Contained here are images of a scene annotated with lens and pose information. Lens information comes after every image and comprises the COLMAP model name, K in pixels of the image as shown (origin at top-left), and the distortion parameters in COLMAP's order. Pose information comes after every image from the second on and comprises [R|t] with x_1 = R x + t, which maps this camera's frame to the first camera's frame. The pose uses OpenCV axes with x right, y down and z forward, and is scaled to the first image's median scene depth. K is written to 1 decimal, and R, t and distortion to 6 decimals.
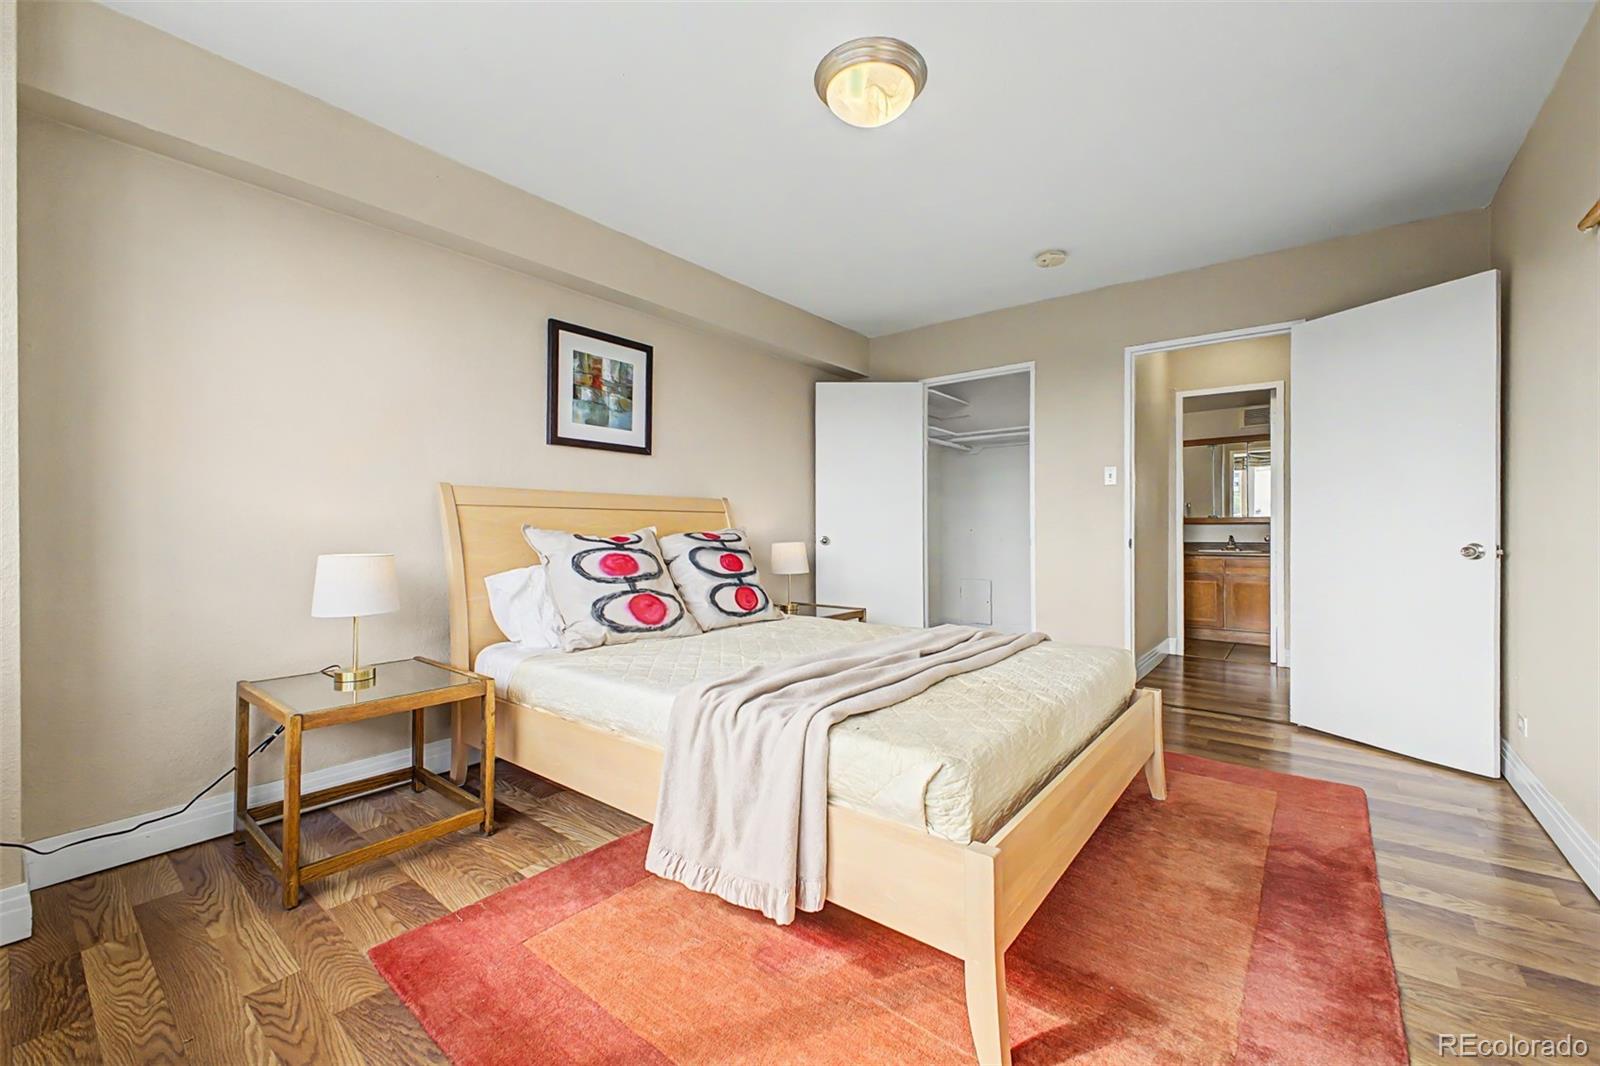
lens RADIAL K [[646.0, 0, 801.2], [0, 646.0, 527.8], [0, 0, 1]] dist [0.038781, -0.013950]
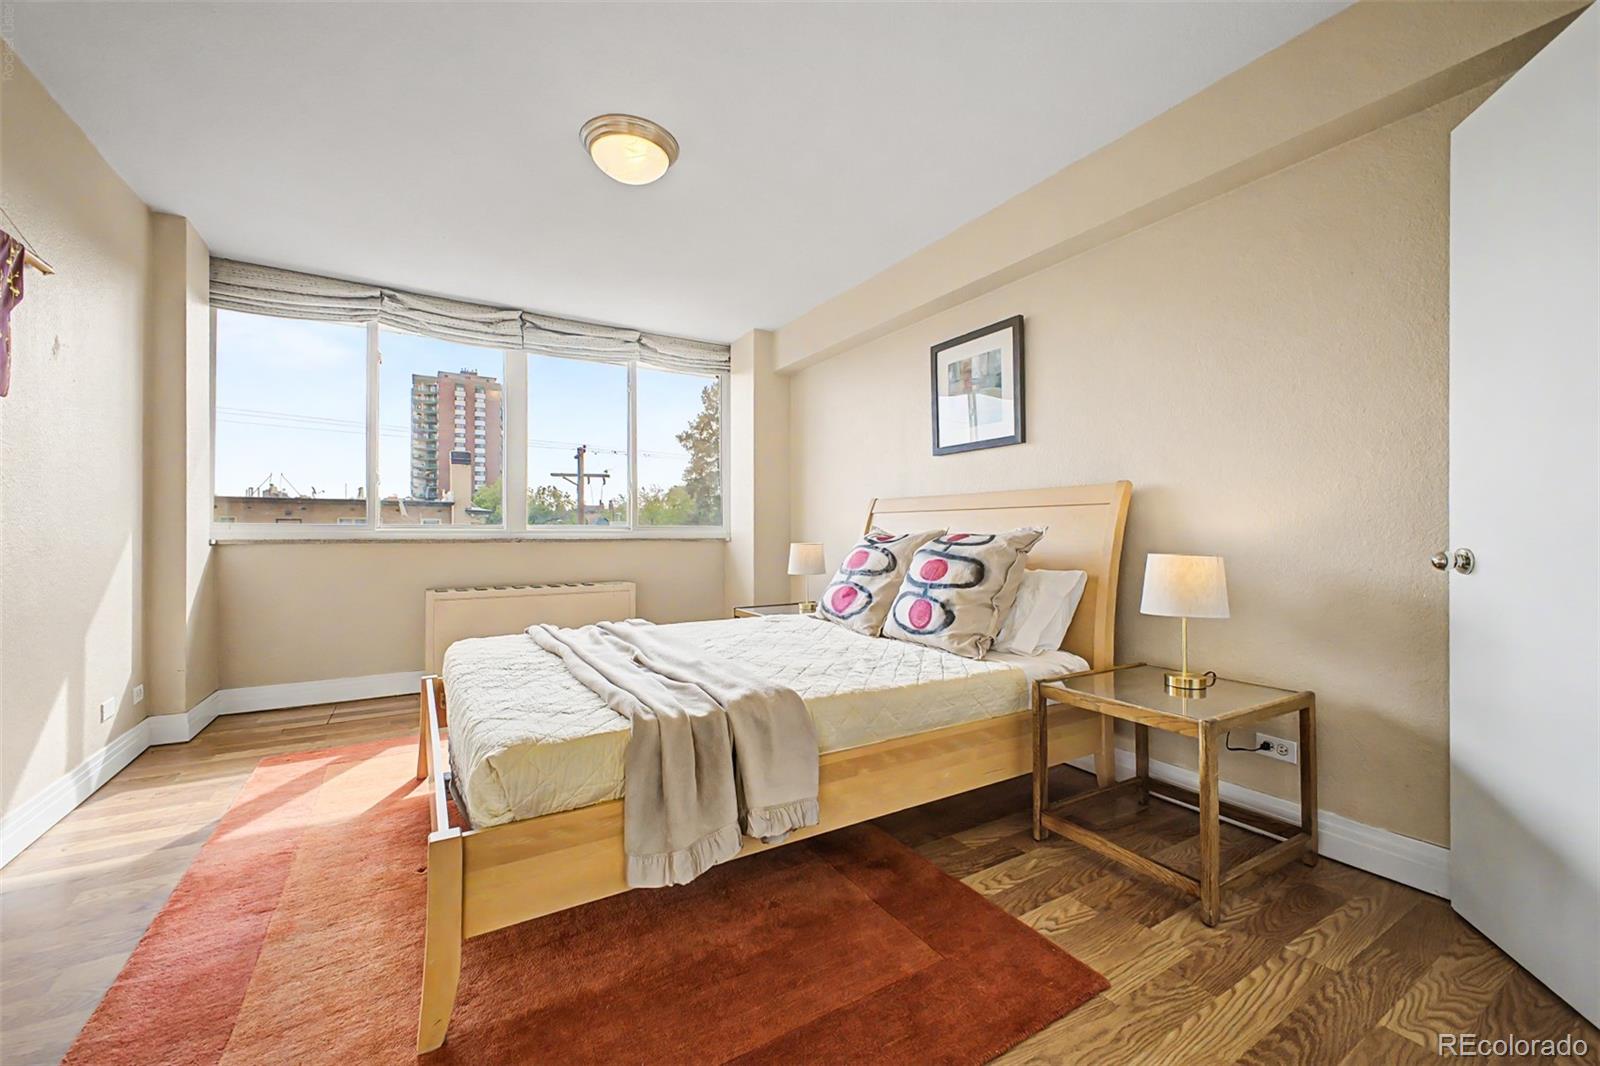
lens RADIAL K [[635.6, 0, 801.9], [0, 635.6, 534.4], [0, 0, 1]] dist [0.007895, -0.000197]
pose [[-0.345296, 0.002235, -0.938491, 0.723986], [-0.002969, 0.999990, 0.003474, 0.006157], [0.938489, 0.003986, -0.345286, 1.134865]]
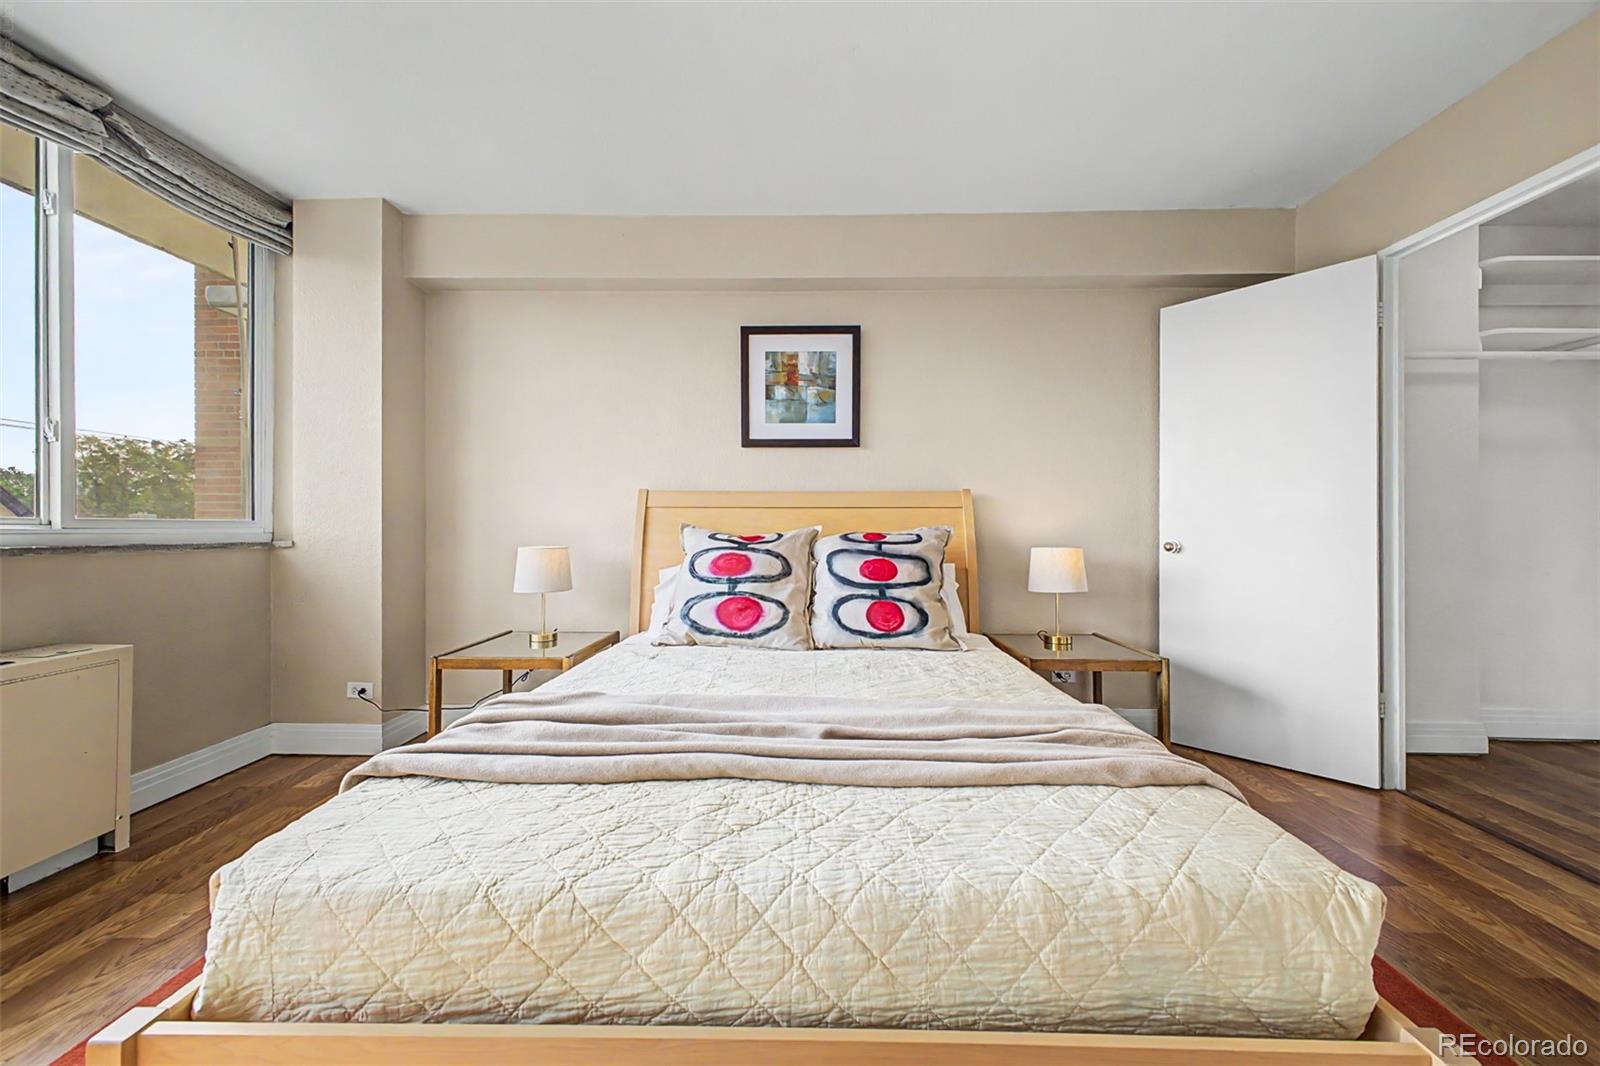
lens RADIAL K [[620.5, 0, 806.7], [0, 620.5, 538.9], [0, 0, 1]] dist [0.016878, -0.000121]
pose [[0.605930, 0.012084, -0.795426, 0.459334], [-0.001506, 0.999900, 0.014044, 0.004305], [0.795516, -0.007311, 0.605888, 0.462921]]
